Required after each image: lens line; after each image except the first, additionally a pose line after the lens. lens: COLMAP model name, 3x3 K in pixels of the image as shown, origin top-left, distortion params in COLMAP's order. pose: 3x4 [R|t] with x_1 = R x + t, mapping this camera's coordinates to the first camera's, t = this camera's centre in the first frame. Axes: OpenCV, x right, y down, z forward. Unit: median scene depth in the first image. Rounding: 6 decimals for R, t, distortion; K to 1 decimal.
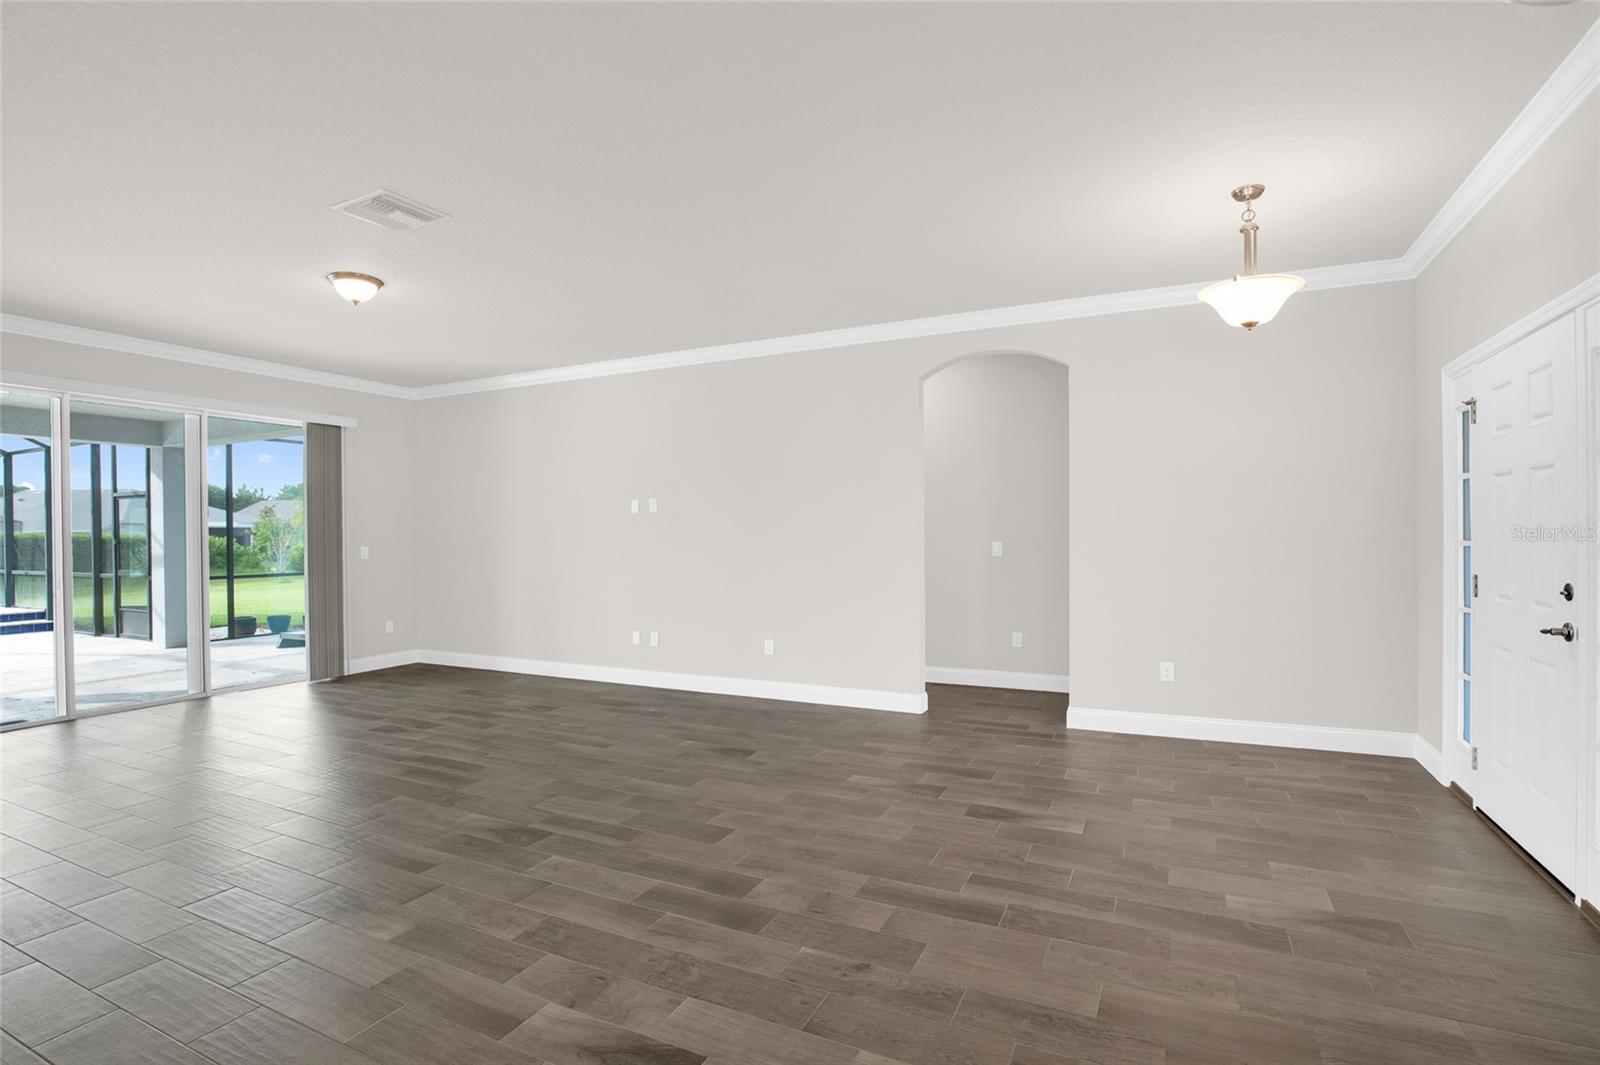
lens RADIAL K [[752.6, 0, 824.9], [0, 752.6, 535.1], [0, 0, 1]] dist [-0.016472, 0.000009]
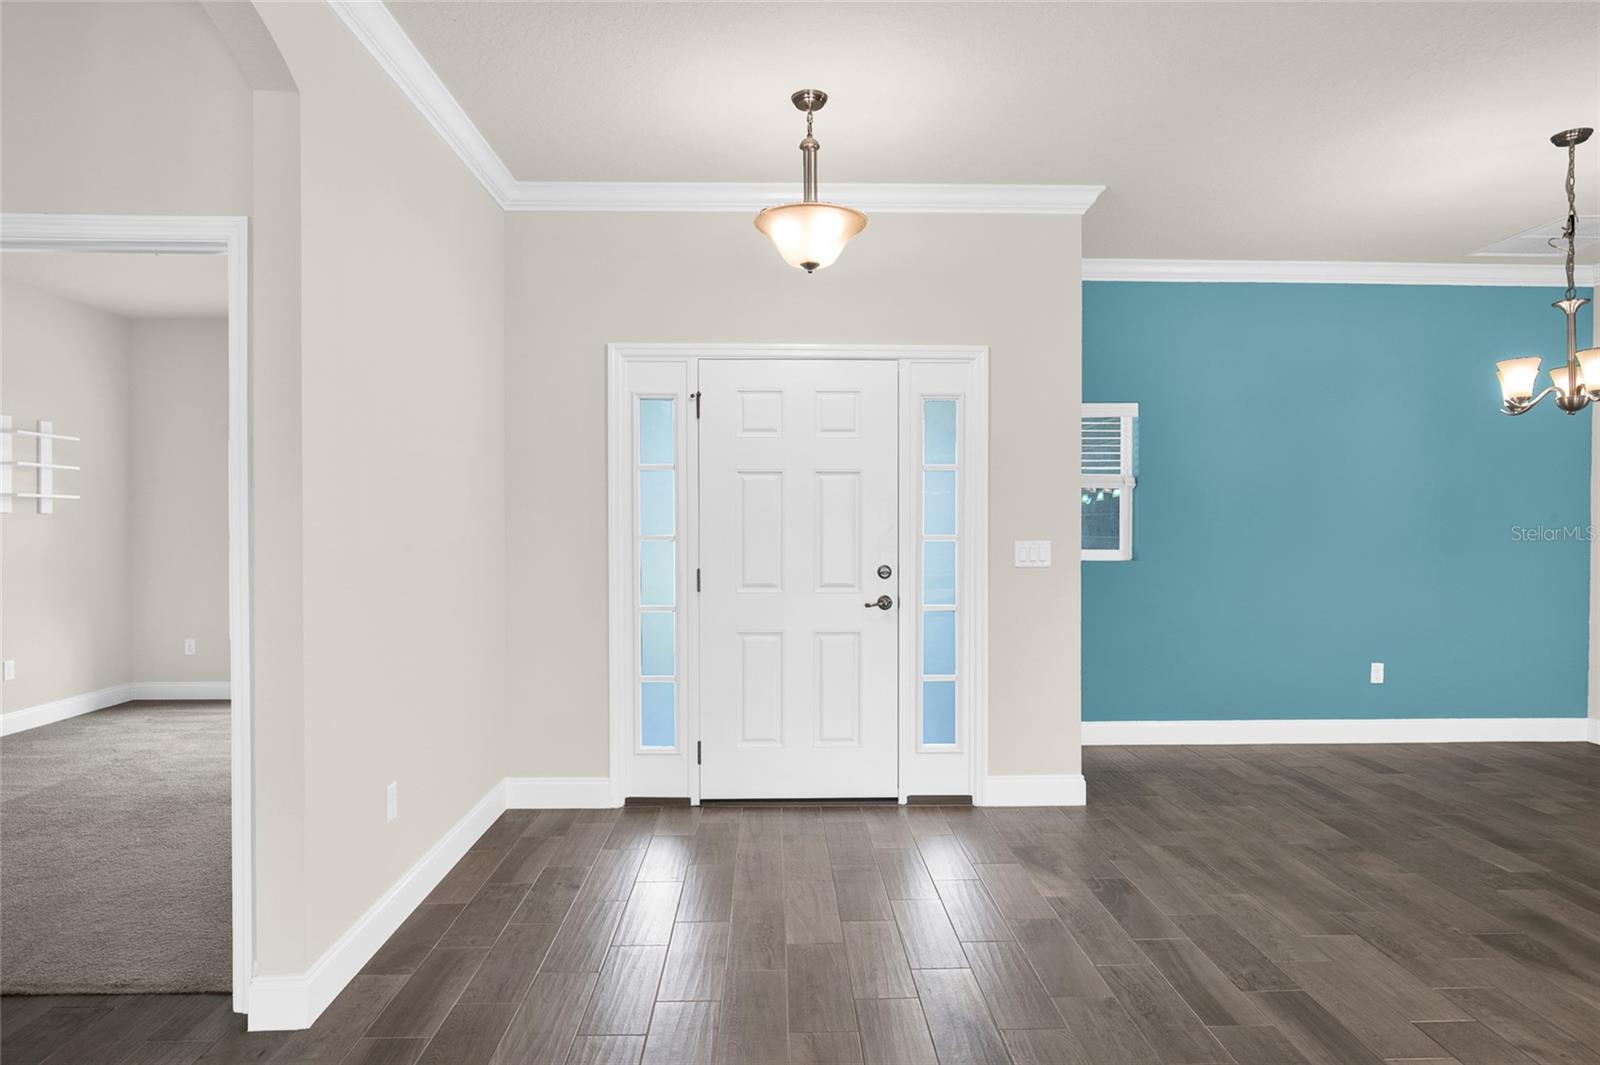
lens RADIAL K [[951.8, 0, 840.5], [0, 951.8, 529.3], [0, 0, 1]] dist [-0.000973, -0.000944]
pose [[-0.470006, 0.002909, 0.882659, -0.412421], [0.002058, 0.999995, -0.002200, 0.004032], [-0.882661, 0.000782, -0.470009, 1.717393]]
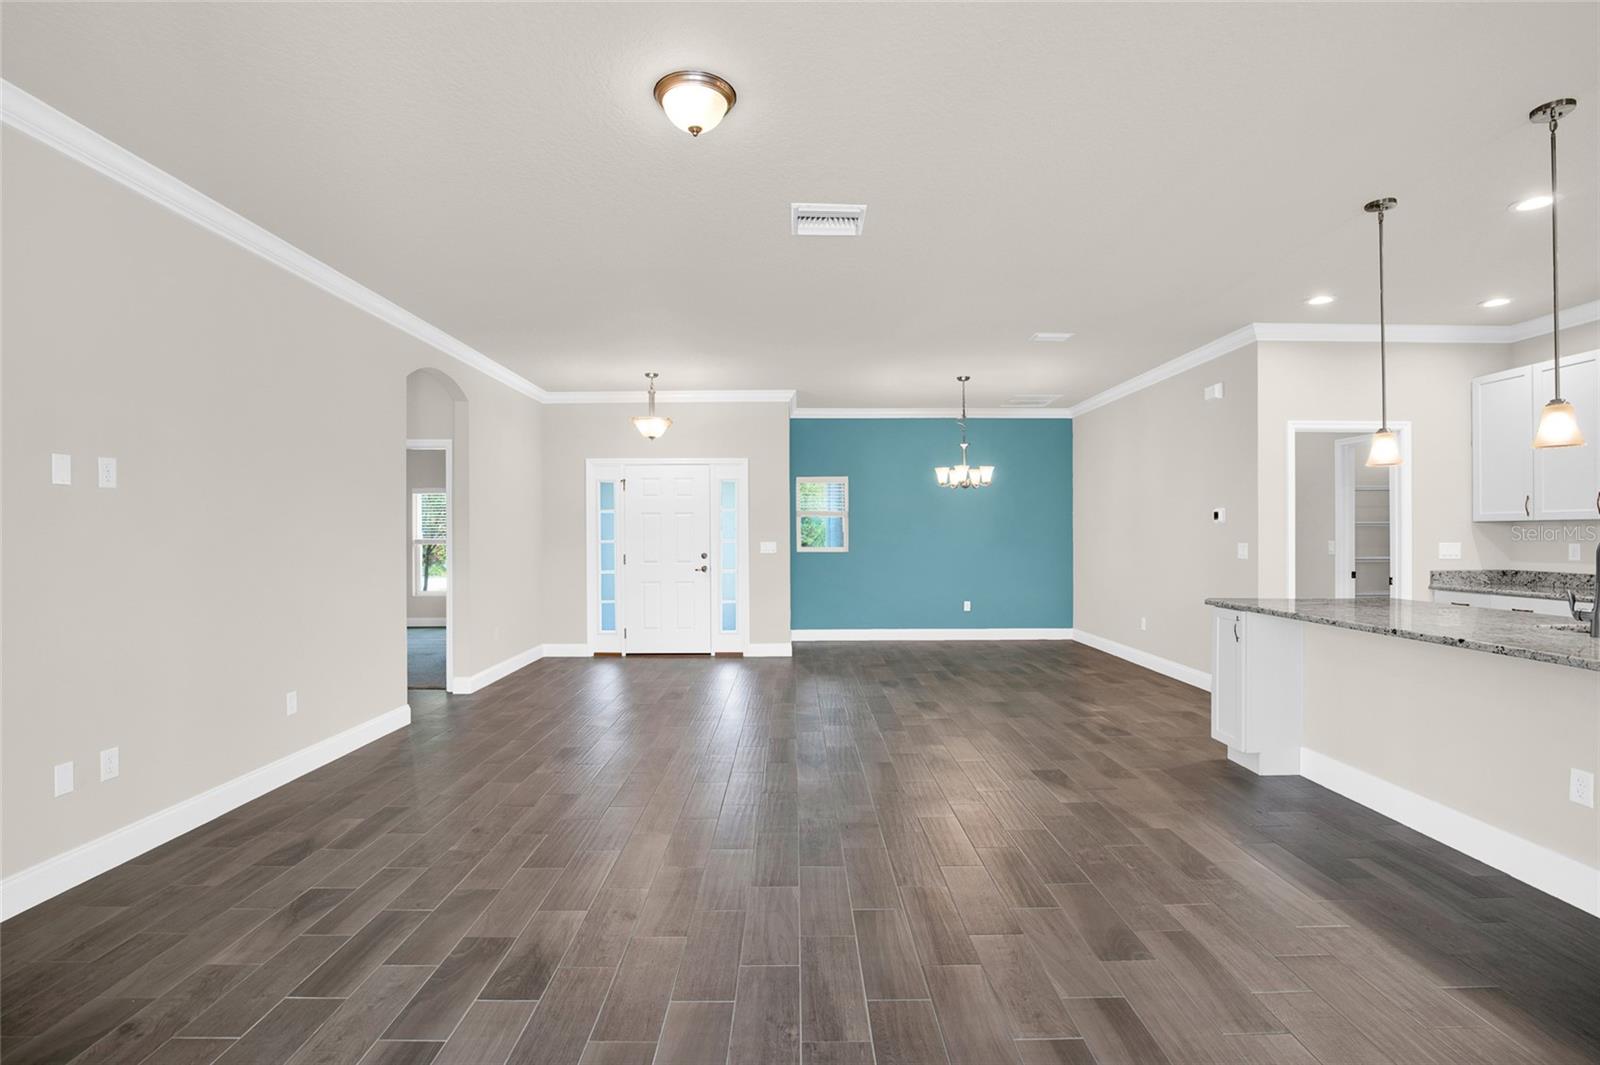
lens RADIAL K [[752.6, 0, 824.9], [0, 752.6, 535.1], [0, 0, 1]] dist [-0.016472, 0.000009]
pose [[-0.449267, 0.005927, 0.893378, -1.835089], [0.005196, 0.999978, -0.004021, 0.005944], [-0.893383, 0.002835, -0.449288, 1.796887]]
